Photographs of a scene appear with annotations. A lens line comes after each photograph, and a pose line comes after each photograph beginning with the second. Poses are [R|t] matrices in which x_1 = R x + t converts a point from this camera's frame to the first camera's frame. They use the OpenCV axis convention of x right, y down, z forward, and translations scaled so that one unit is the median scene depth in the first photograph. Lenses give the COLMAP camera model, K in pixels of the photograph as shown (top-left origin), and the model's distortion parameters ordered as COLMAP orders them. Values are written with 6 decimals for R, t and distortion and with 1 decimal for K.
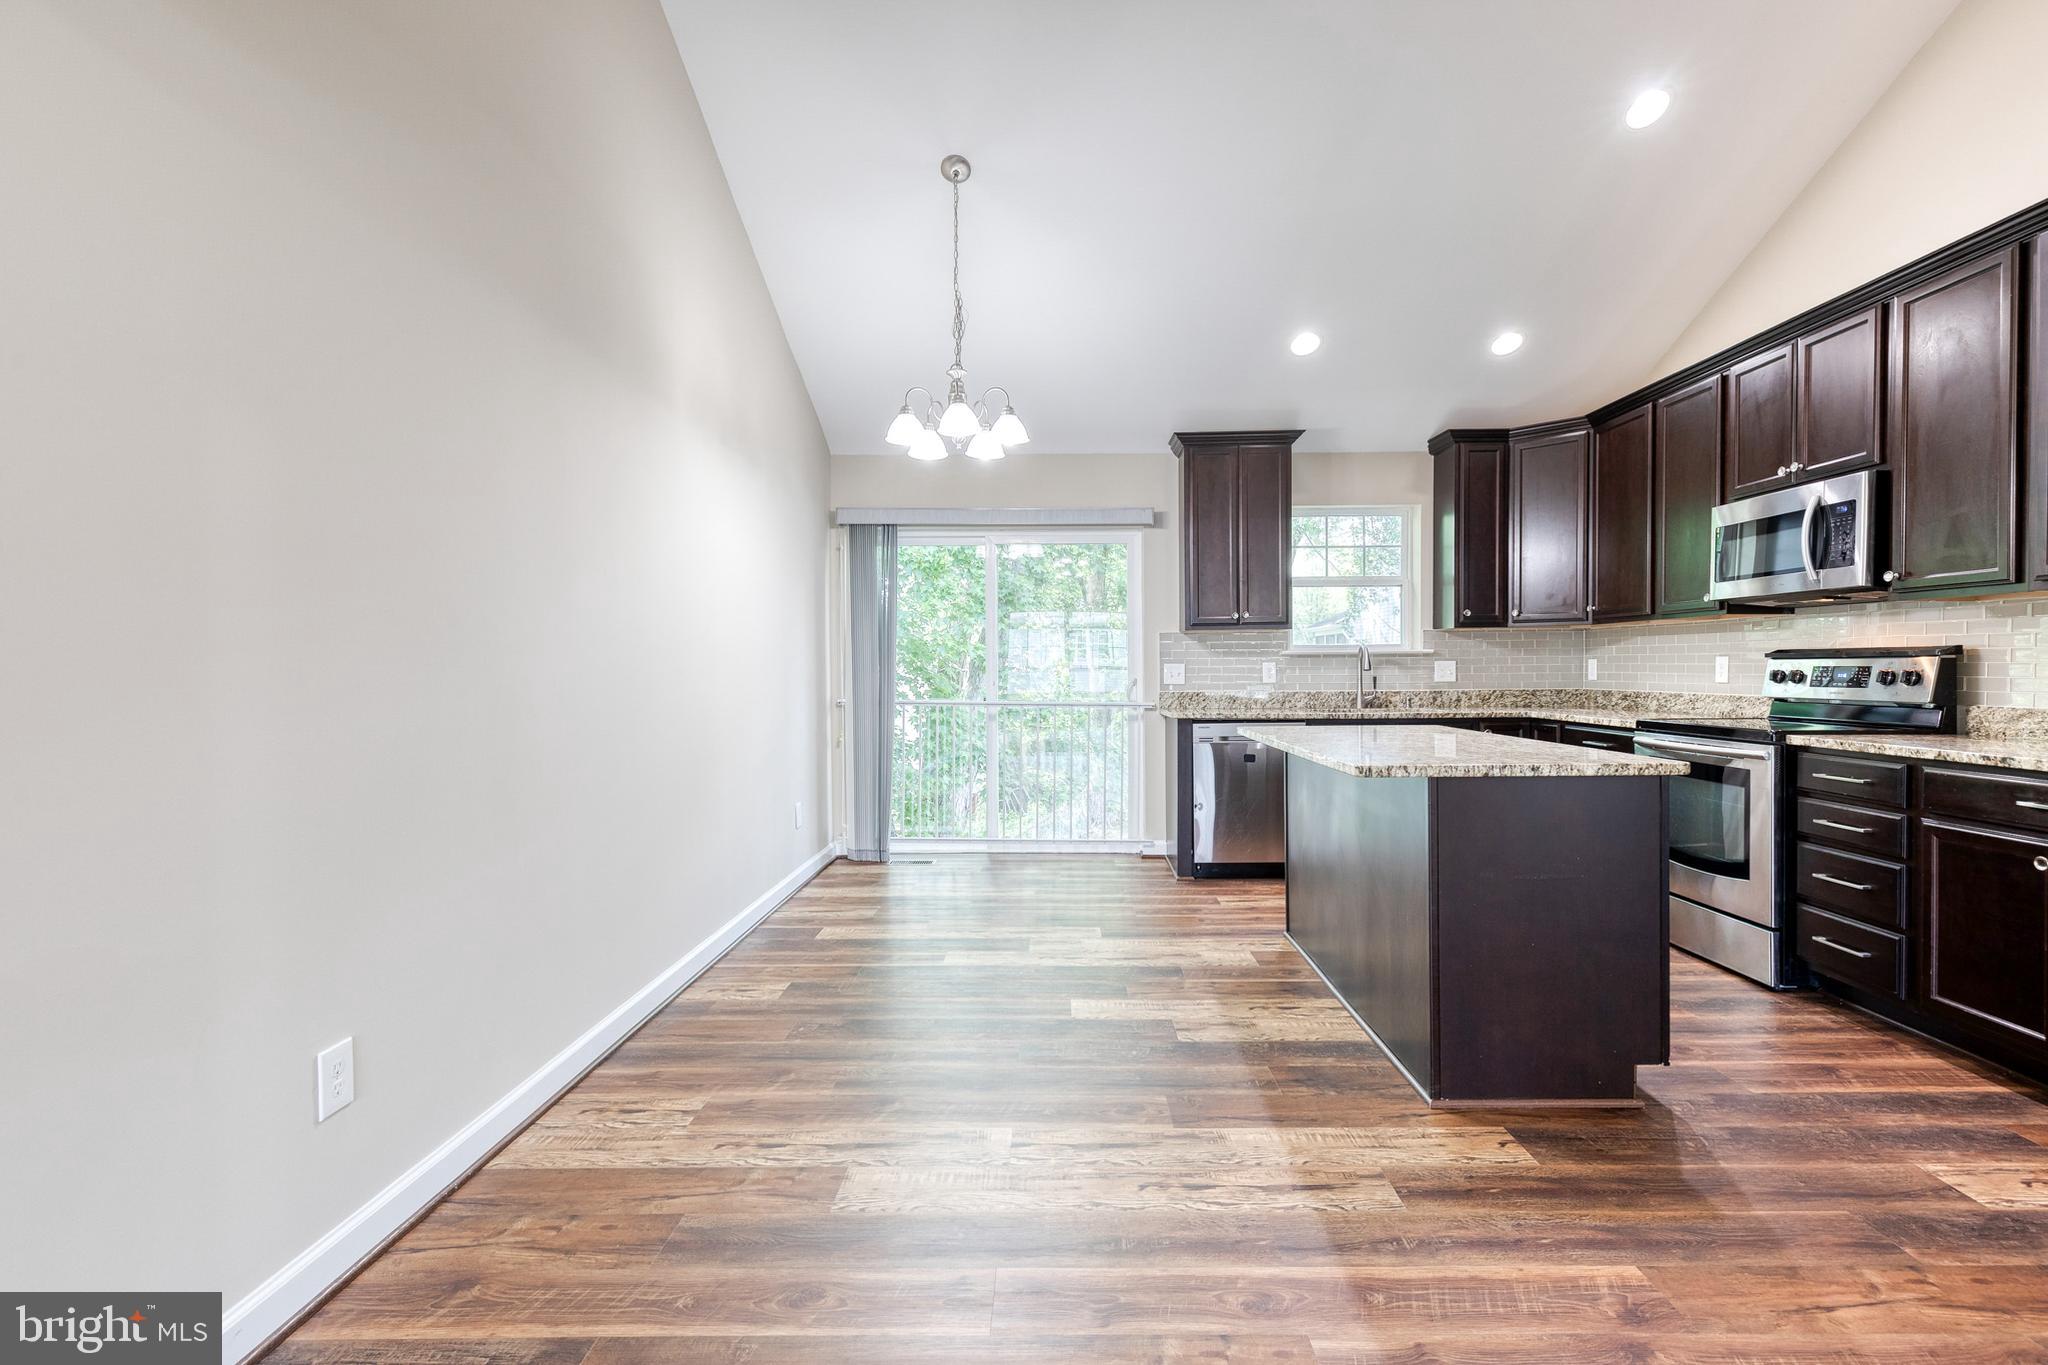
lens RADIAL K [[923.3, 0, 1059.1], [0, 923.3, 677.8], [0, 0, 1]] dist [0.013096, -0.002490]
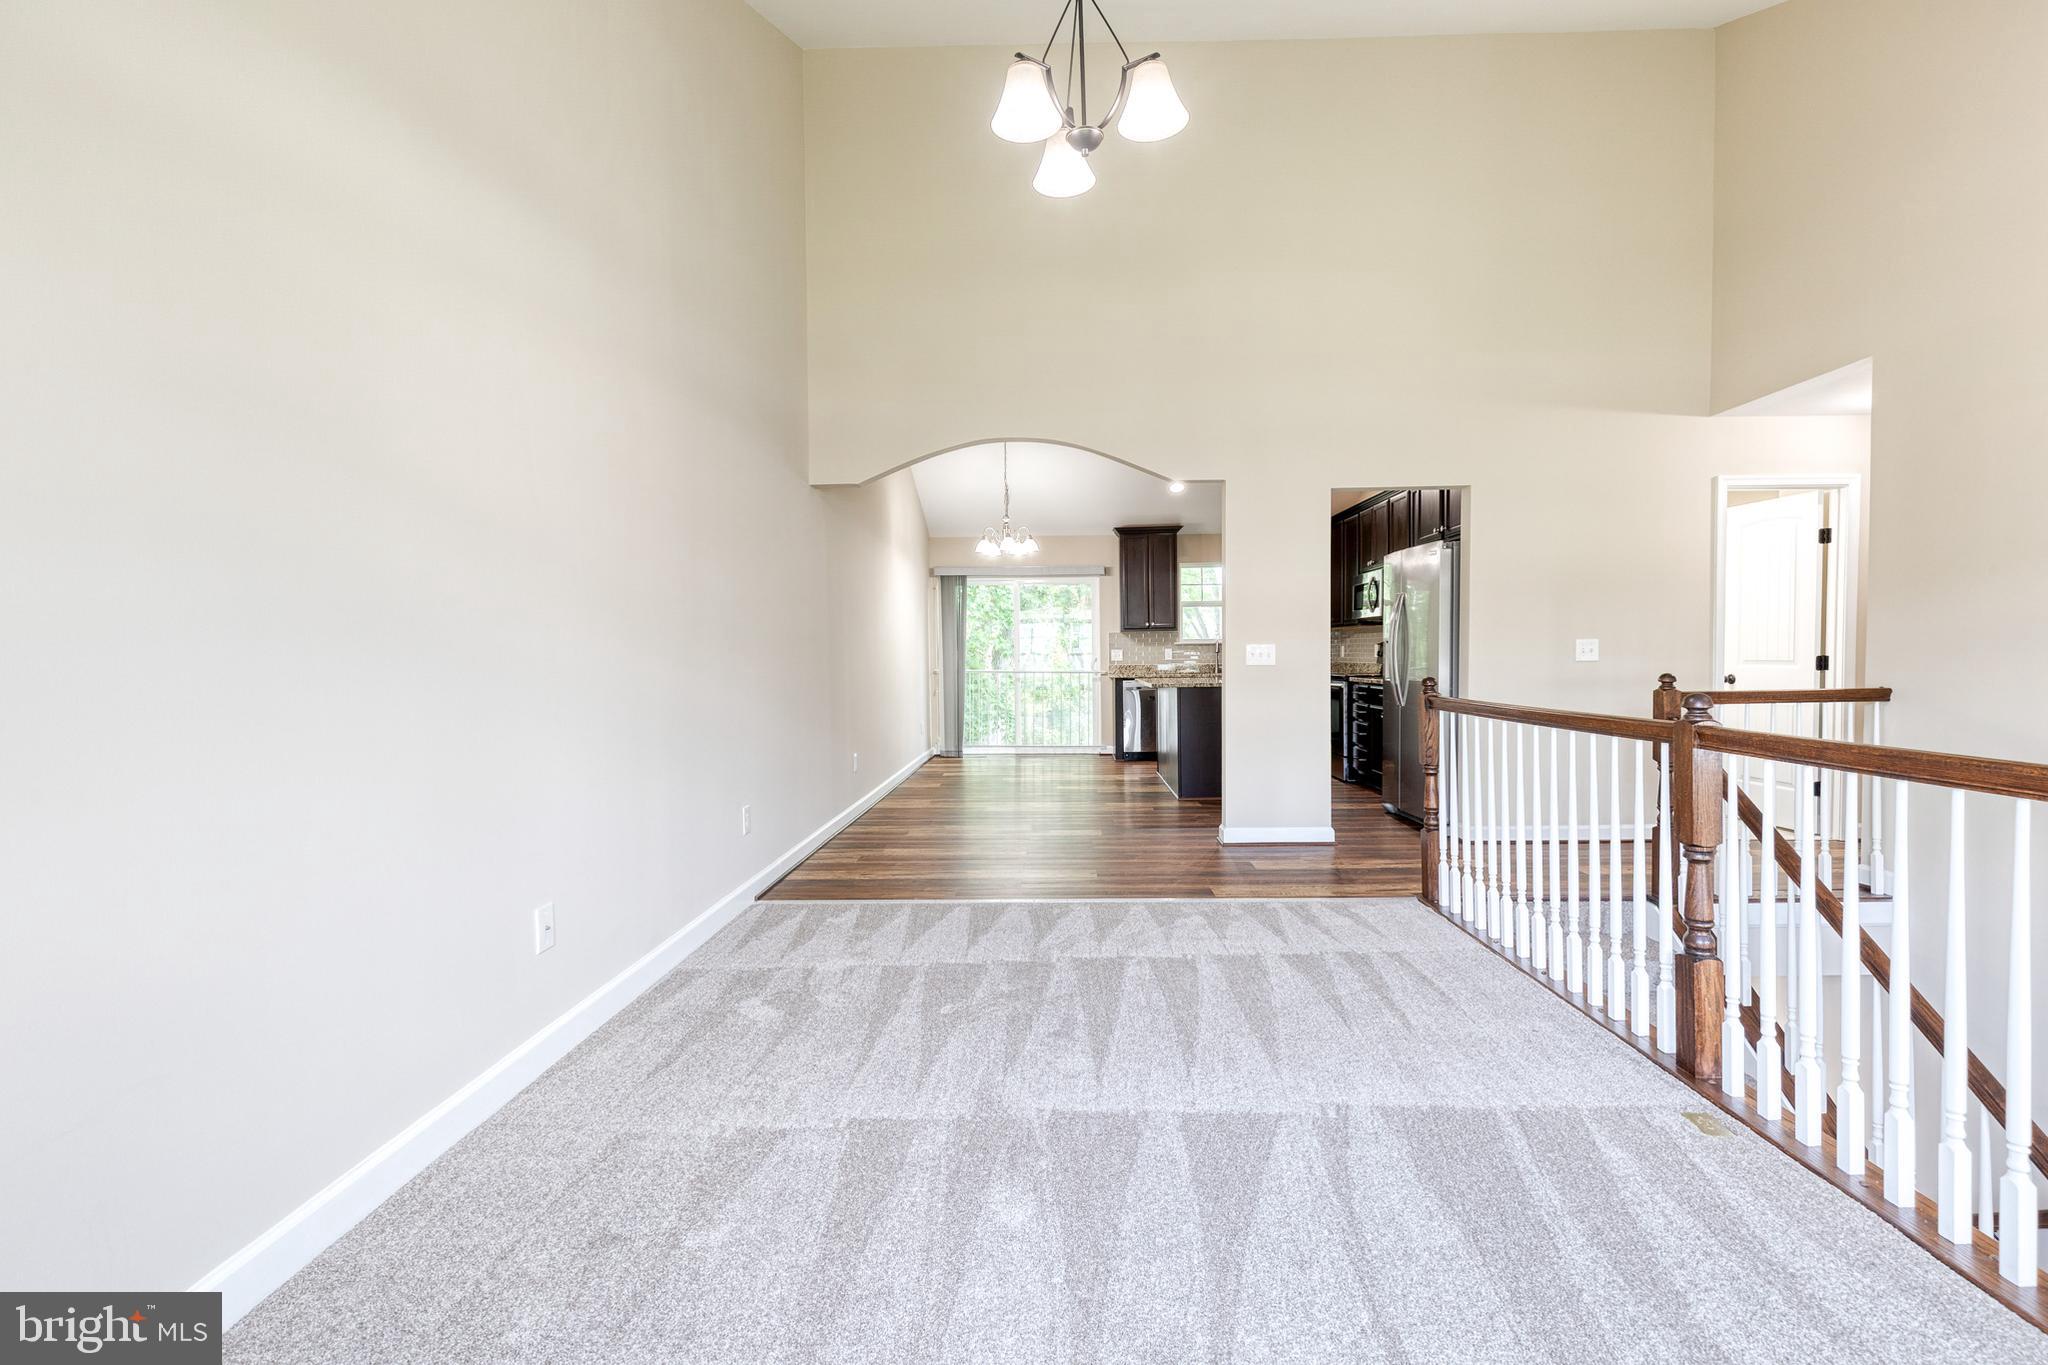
lens RADIAL K [[923.3, 0, 1051.6], [0, 923.3, 674.3], [0, 0, 1]] dist [0.013096, -0.002490]
pose [[0.999930, -0.005780, -0.010289, 0.019542], [0.005904, 0.999910, 0.012074, 0.016265], [0.010218, -0.012134, 0.999874, -1.185176]]
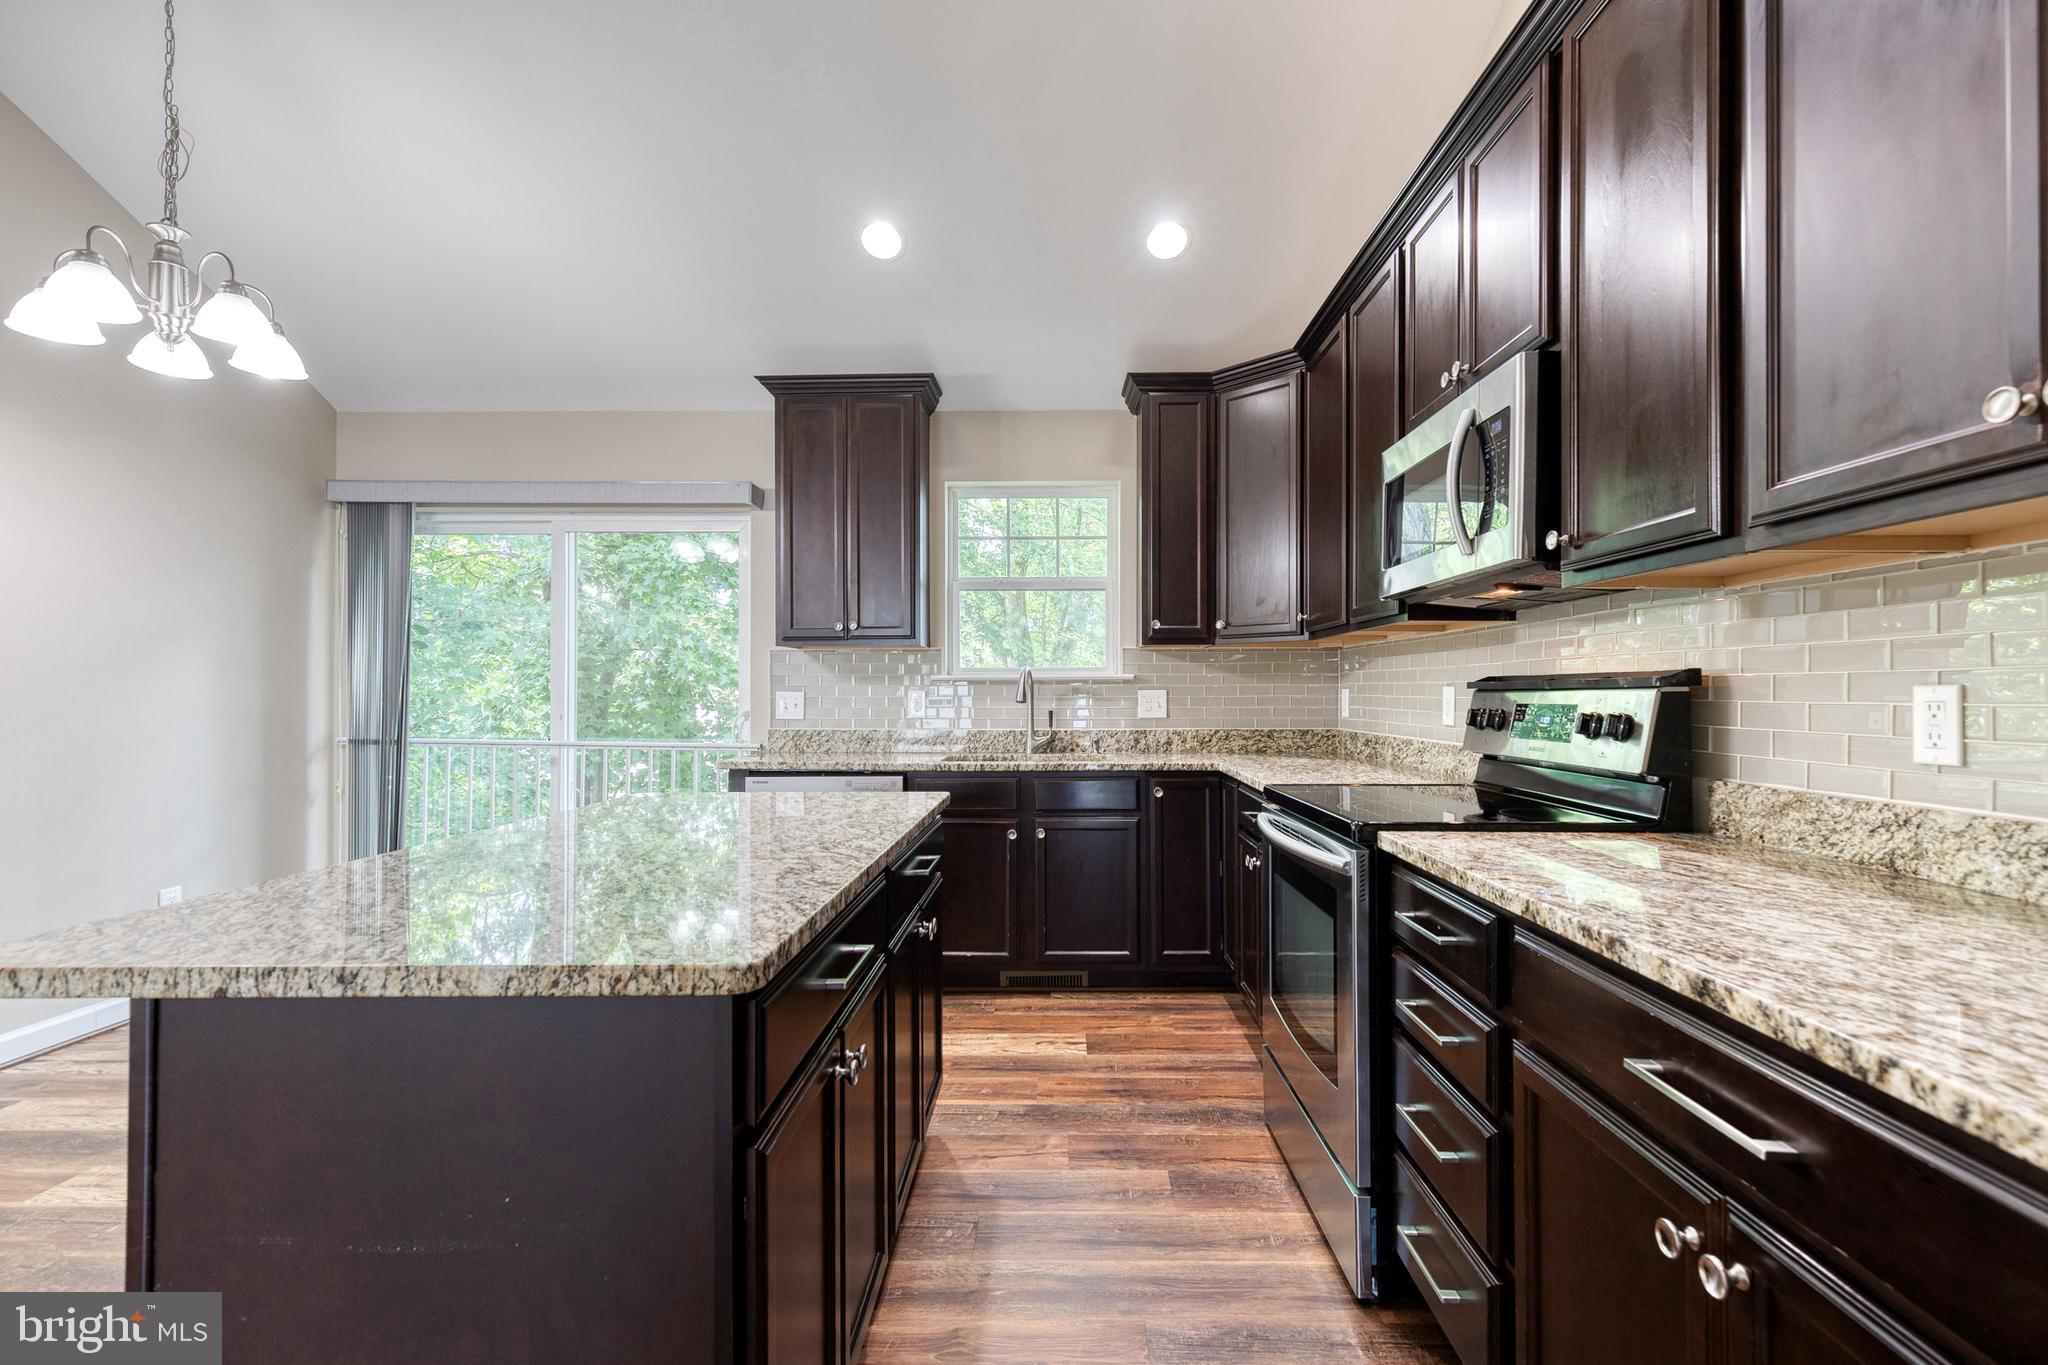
lens RADIAL K [[923.3, 0, 1045.9], [0, 923.3, 677.4], [0, 0, 1]] dist [0.013096, -0.002490]
pose [[0.999854, 0.004422, -0.016510, 0.486563], [-0.004882, 0.999598, -0.027943, -0.010392], [0.016379, 0.028019, 0.999473, 0.369048]]
